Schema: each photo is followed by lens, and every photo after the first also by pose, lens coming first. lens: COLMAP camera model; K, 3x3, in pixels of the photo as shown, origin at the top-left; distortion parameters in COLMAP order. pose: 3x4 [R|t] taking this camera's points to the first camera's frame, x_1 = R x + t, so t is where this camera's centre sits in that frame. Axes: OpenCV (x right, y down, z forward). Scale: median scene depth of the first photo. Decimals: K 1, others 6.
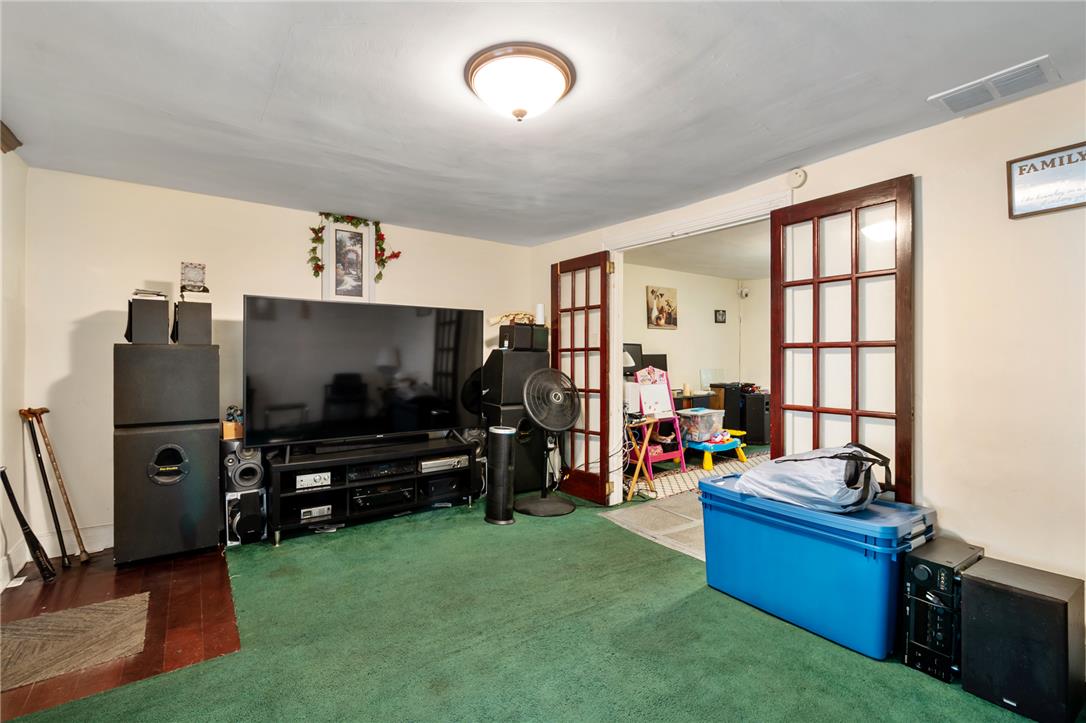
lens RADIAL K [[487.3, 0, 542.7], [0, 487.3, 359.7], [0, 0, 1]] dist [0.005140, -0.000459]
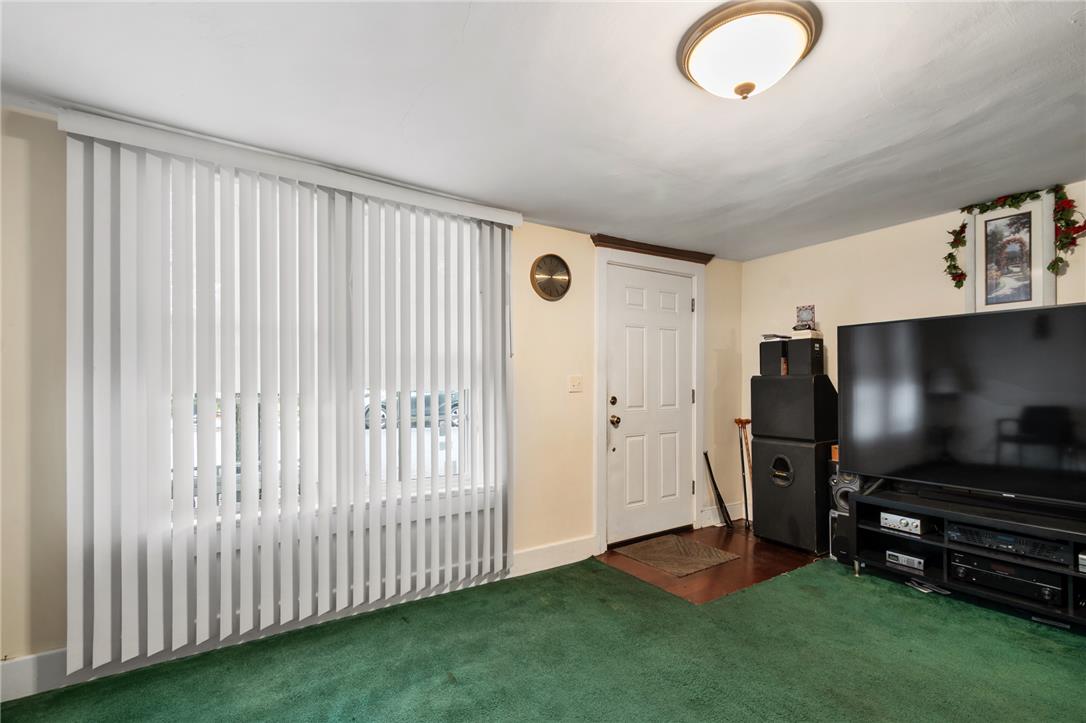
lens RADIAL K [[487.3, 0, 547.1], [0, 487.3, 381.5], [0, 0, 1]] dist [0.005140, -0.000459]
pose [[-0.032965, -0.007053, -0.999432, 0.427577], [-0.001460, 0.999974, -0.007009, -0.004540], [0.999455, 0.001228, -0.032974, 0.366103]]
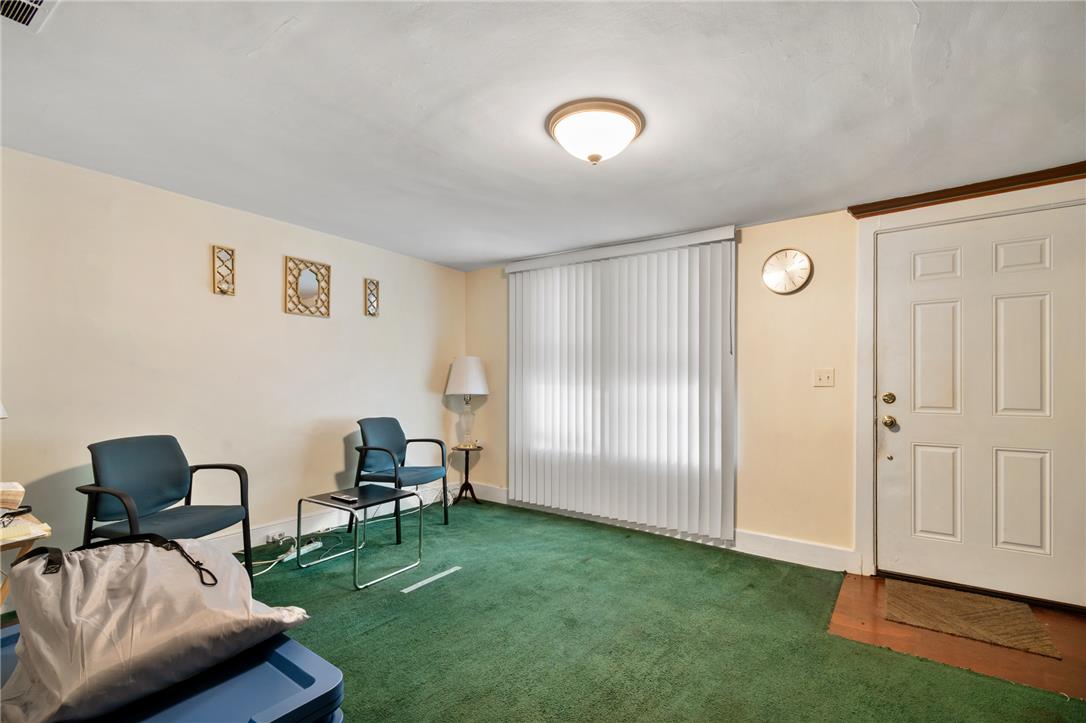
lens RADIAL K [[487.3, 0, 540.2], [0, 487.3, 378.5], [0, 0, 1]] dist [0.005140, -0.000459]
pose [[-0.946417, 0.000501, -0.322947, 0.237632], [-0.001253, 0.999986, 0.005225, -0.009812], [0.322945, 0.005350, -0.946403, 1.089073]]
